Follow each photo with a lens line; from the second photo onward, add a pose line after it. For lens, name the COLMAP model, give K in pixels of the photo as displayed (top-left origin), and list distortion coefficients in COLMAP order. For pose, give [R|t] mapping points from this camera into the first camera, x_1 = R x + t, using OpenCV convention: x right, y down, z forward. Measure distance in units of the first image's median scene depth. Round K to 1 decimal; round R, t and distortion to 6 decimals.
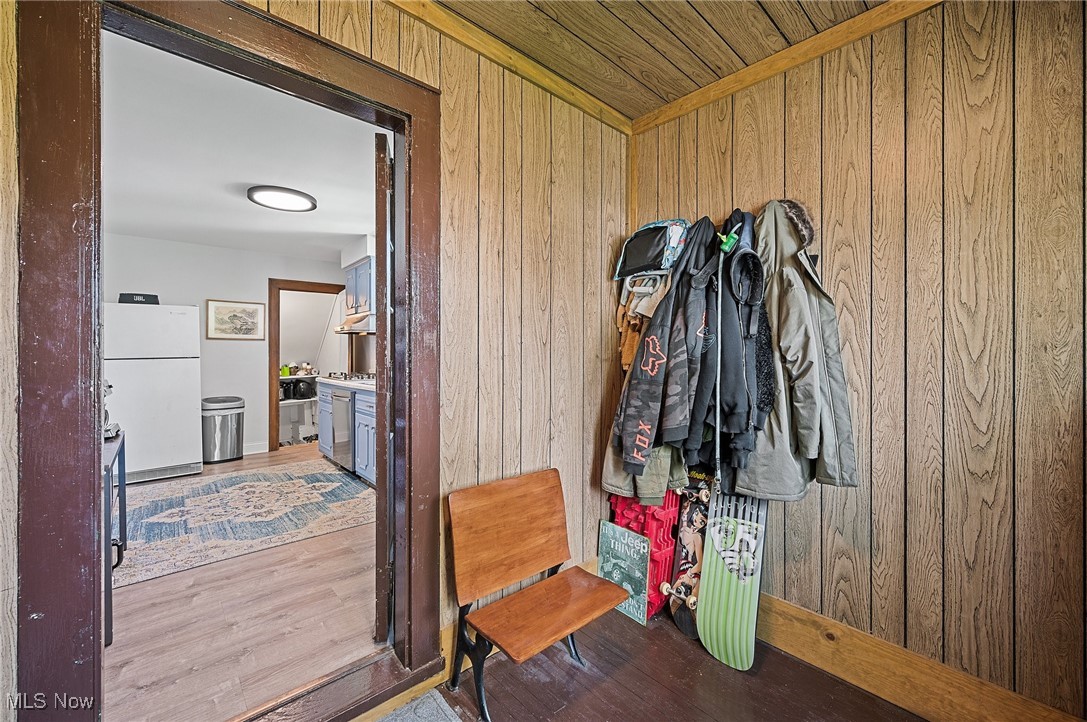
lens RADIAL K [[425.2, 0, 545.0], [0, 425.2, 351.5], [0, 0, 1]] dist [-0.000594, -0.000097]
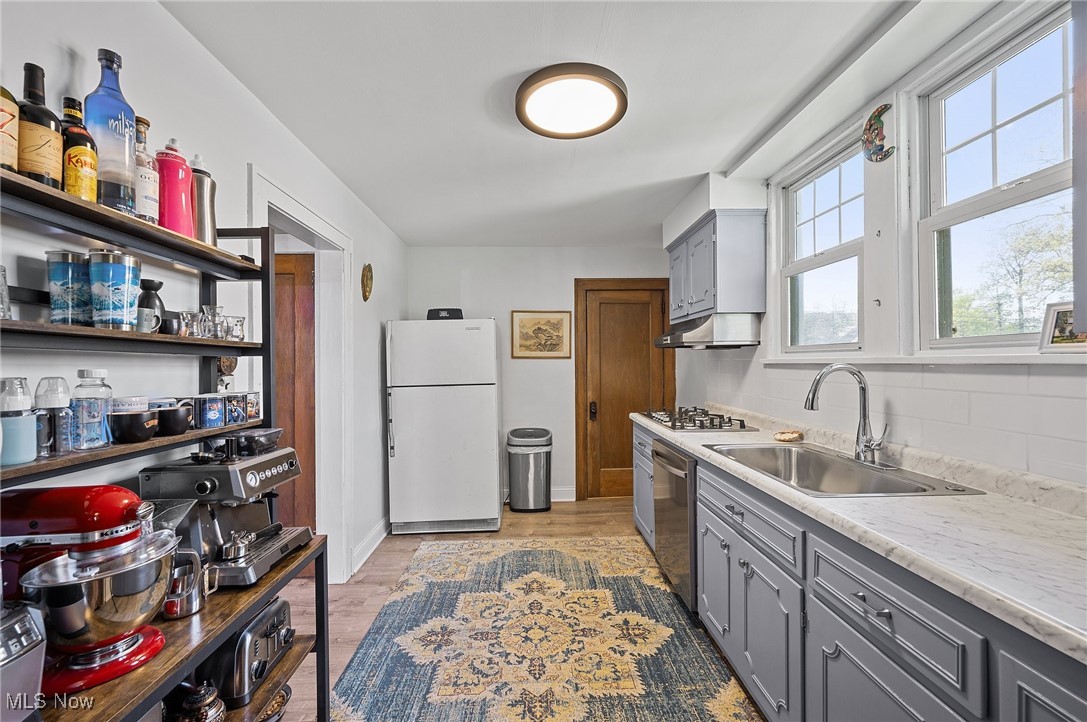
lens RADIAL K [[439.1, 0, 543.5], [0, 439.1, 361.0], [0, 0, 1]] dist [-0.000290, 0.000019]
pose [[0.769817, -0.006532, -0.638231, -0.259925], [0.006740, 0.999975, -0.002105, -0.028613], [0.638229, -0.002681, 0.769842, 0.493072]]
